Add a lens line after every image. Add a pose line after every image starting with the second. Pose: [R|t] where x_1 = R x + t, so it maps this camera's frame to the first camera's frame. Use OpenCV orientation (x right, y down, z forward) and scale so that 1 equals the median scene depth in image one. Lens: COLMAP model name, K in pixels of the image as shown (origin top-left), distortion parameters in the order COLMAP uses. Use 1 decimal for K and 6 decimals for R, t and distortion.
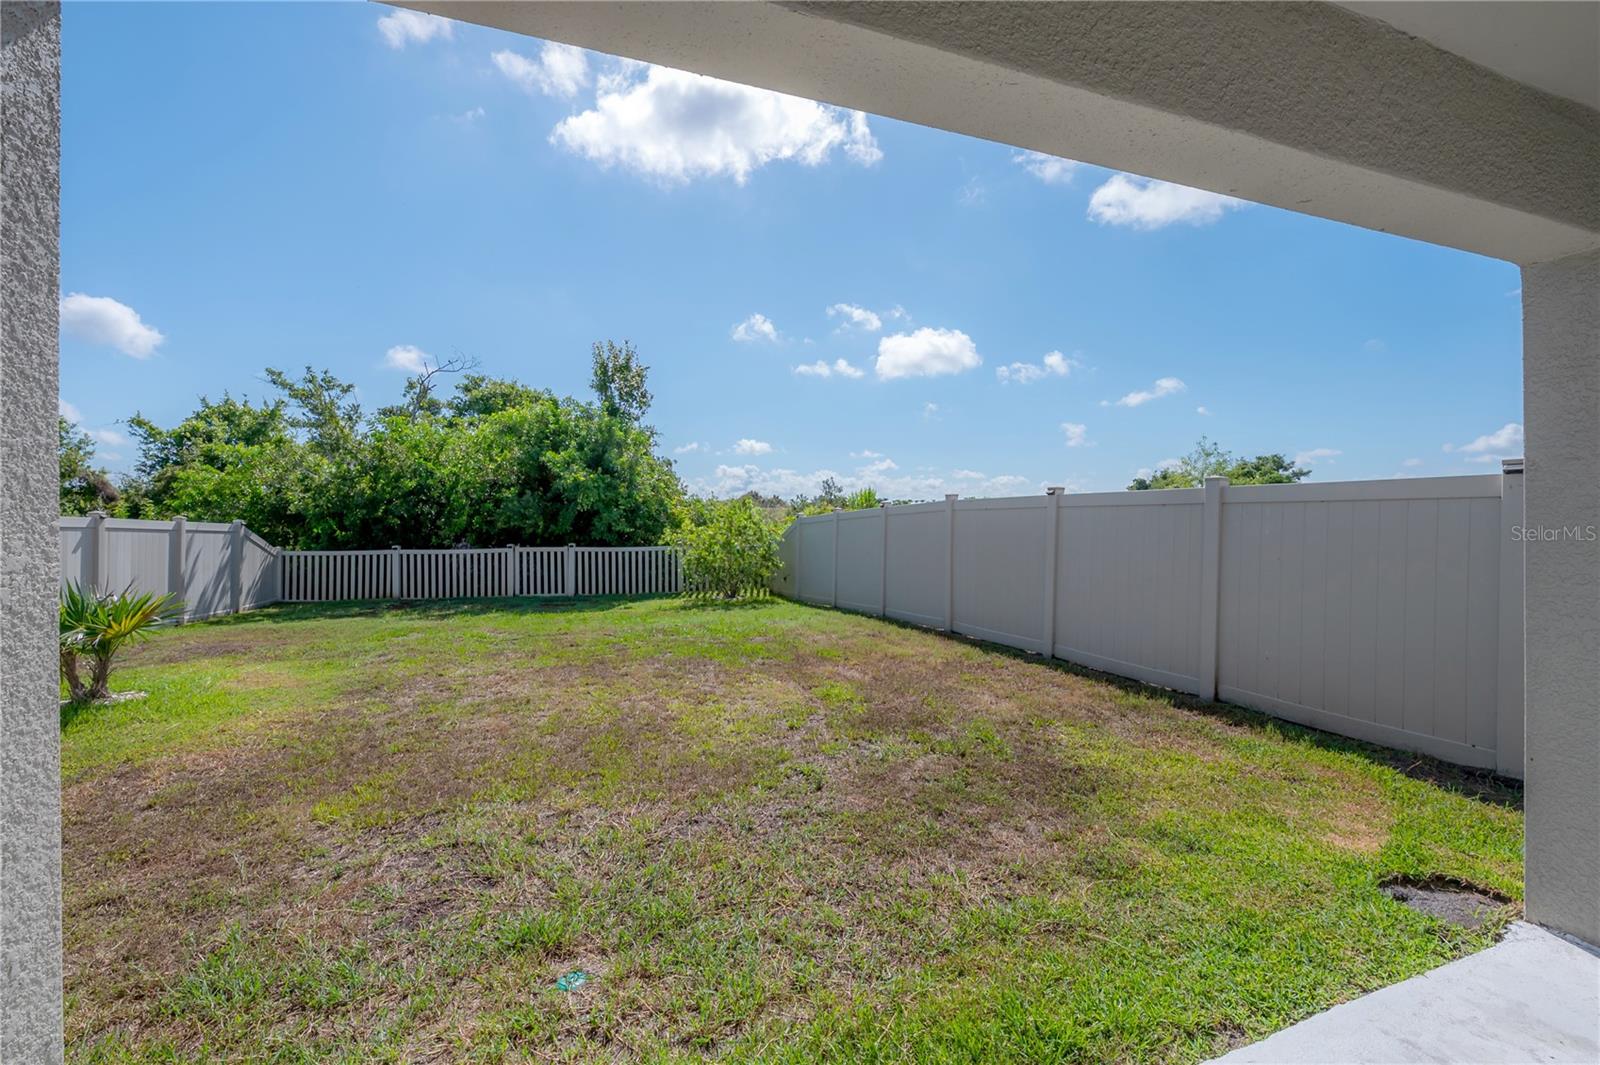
lens RADIAL K [[629.2, 0, 800.0], [0, 629.2, 532.5], [0, 0, 1]] dist [-0.000809, -0.000178]
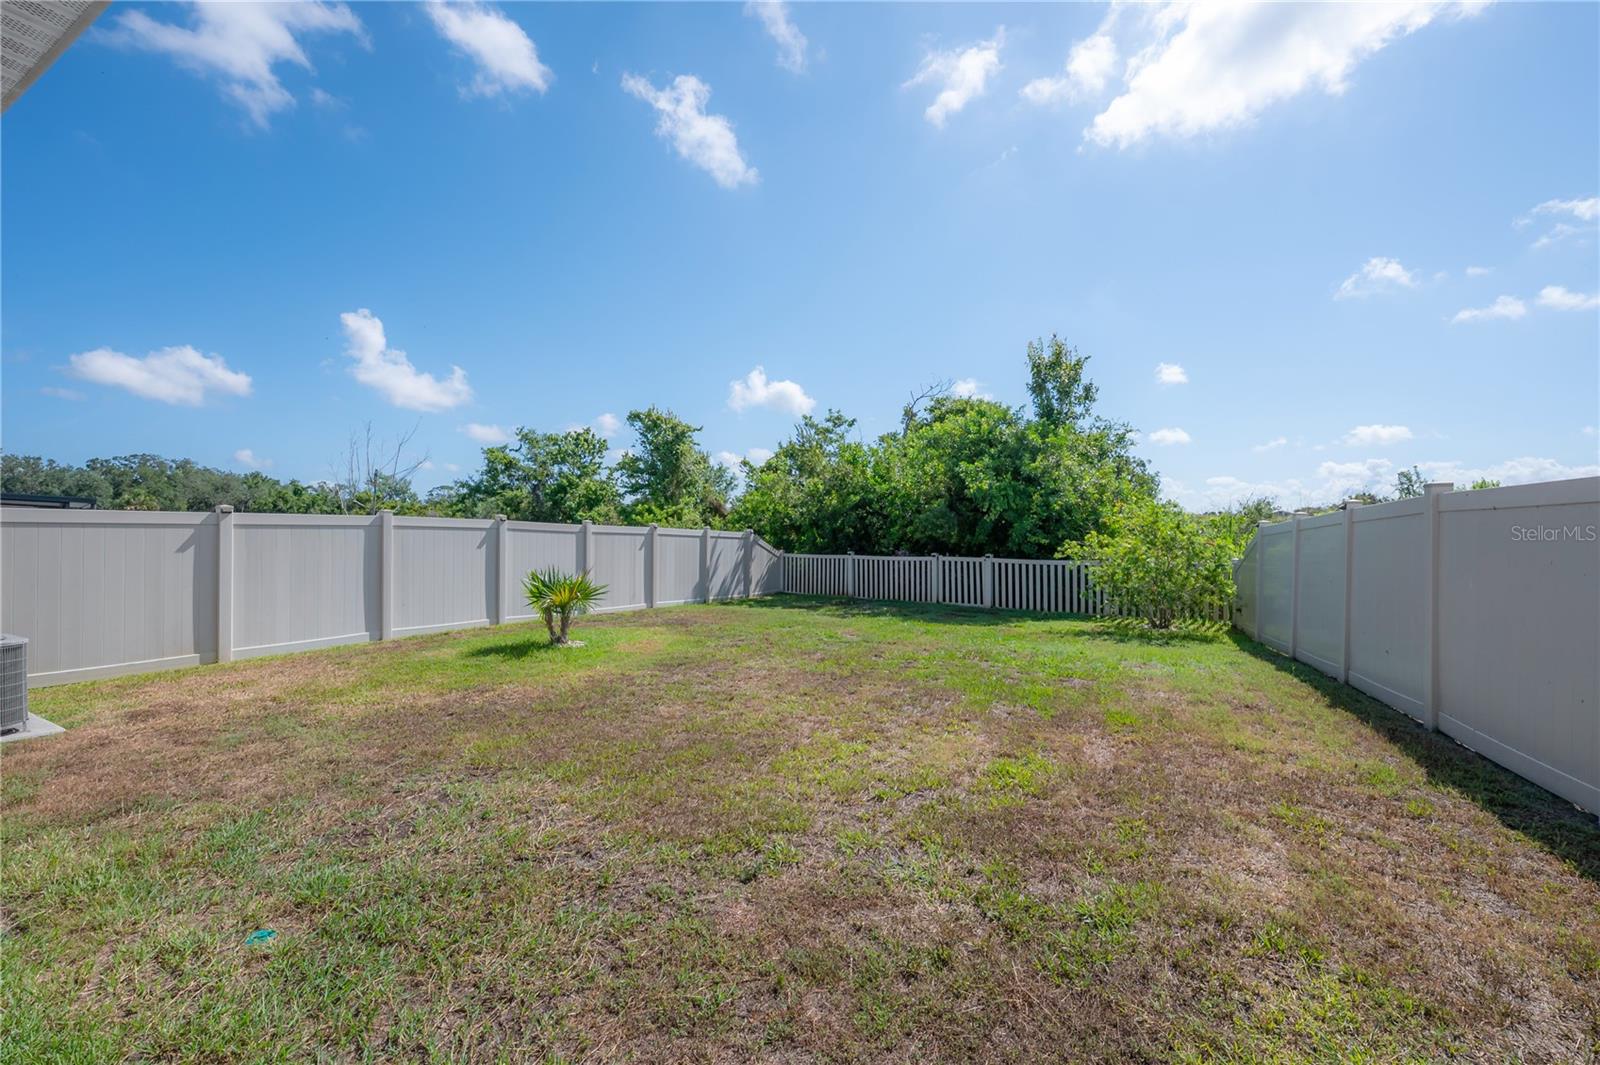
lens RADIAL K [[629.2, 0, 800.0], [0, 629.2, 532.5], [0, 0, 1]] dist [-0.000809, -0.000178]
pose [[0.692129, 0.004639, -0.721759, 0.137617], [-0.017711, 0.999787, -0.010558, -0.000510], [0.721557, 0.020090, 0.692064, 0.115564]]
